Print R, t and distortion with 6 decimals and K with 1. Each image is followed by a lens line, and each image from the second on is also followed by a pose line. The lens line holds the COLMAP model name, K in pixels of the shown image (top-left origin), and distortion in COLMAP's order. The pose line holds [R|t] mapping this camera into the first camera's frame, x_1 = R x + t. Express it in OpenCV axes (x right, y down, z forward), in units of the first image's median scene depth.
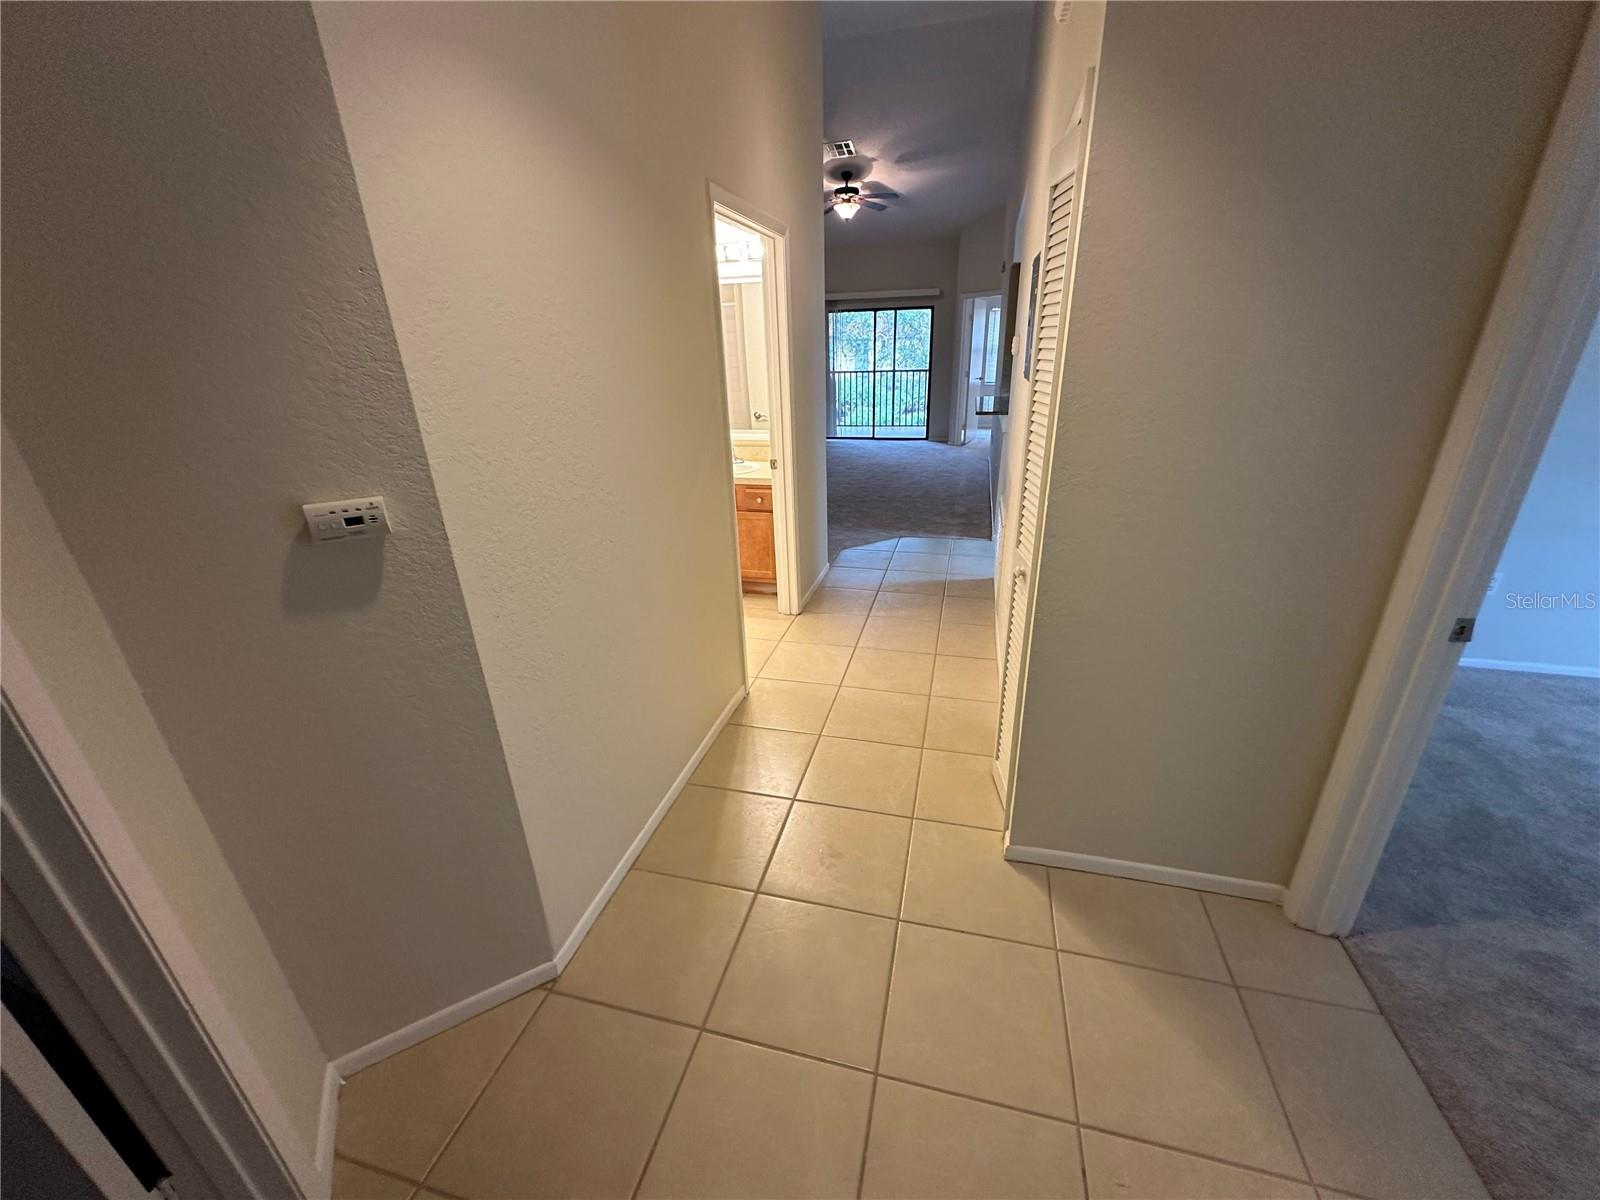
lens RADIAL K [[634.9, 0, 800.0], [0, 634.9, 600.0], [0, 0, 1]] dist [-0.000418, 0.000062]
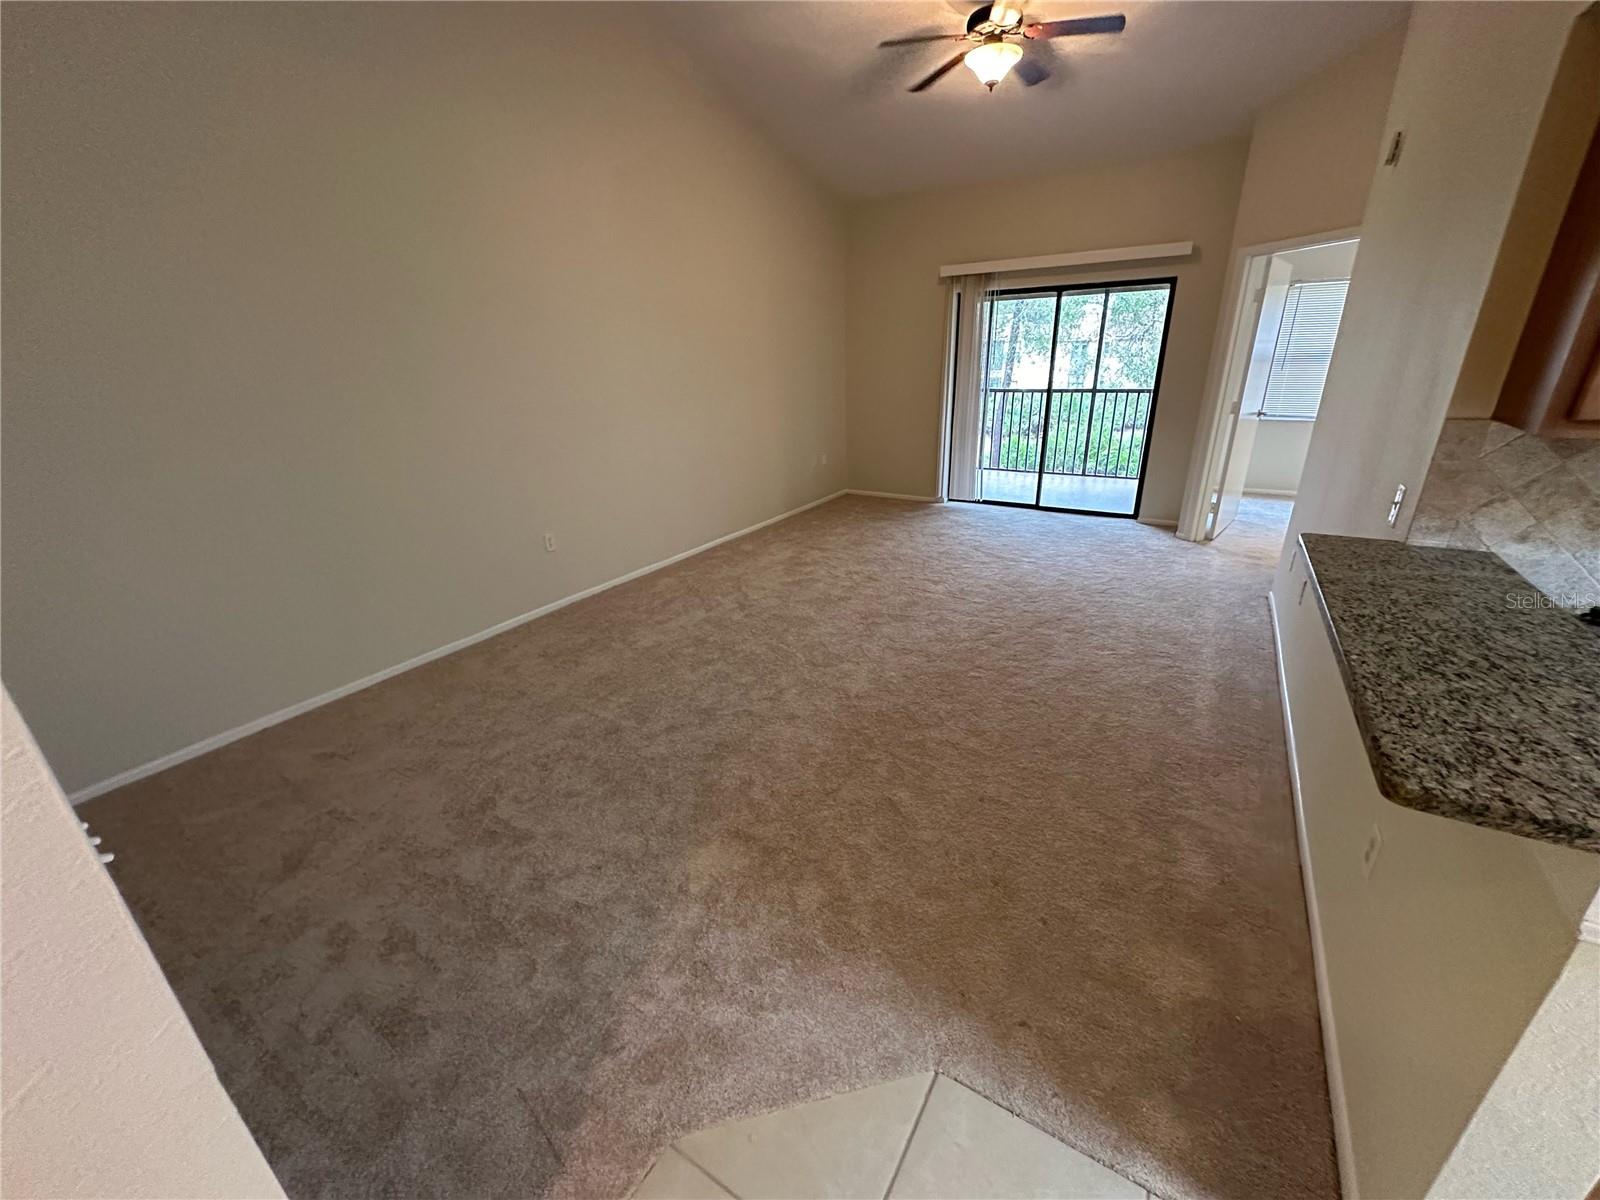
lens RADIAL K [[634.9, 0, 800.0], [0, 634.9, 600.0], [0, 0, 1]] dist [-0.000418, 0.000062]
pose [[0.954267, 0.110818, -0.277658, 0.092489], [-0.112083, 0.993634, 0.011362, -0.175134], [0.277149, 0.020278, 0.960613, 0.431444]]
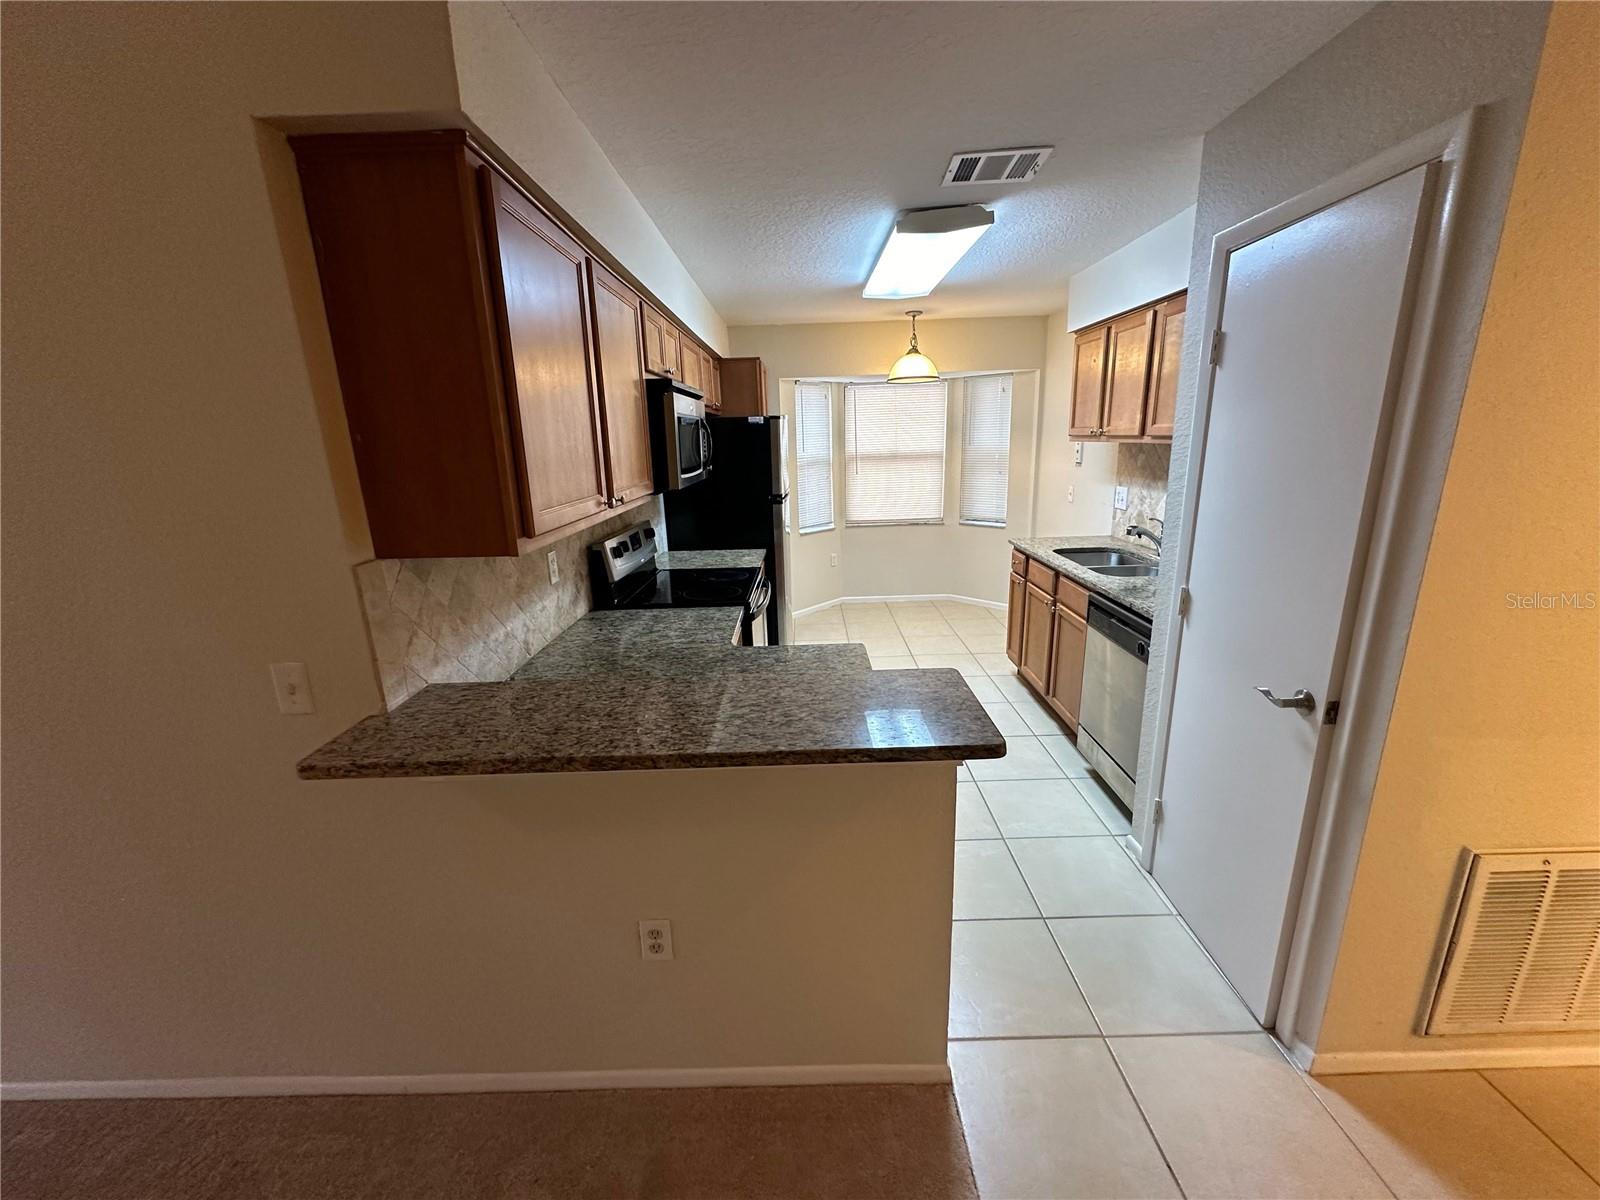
lens RADIAL K [[634.9, 0, 800.0], [0, 634.9, 600.0], [0, 0, 1]] dist [-0.000418, 0.000062]
pose [[-0.255927, -0.202111, 0.945332, -0.041574], [0.404792, 0.865632, 0.294659, -0.355041], [-0.877864, 0.458074, -0.139726, 0.867442]]
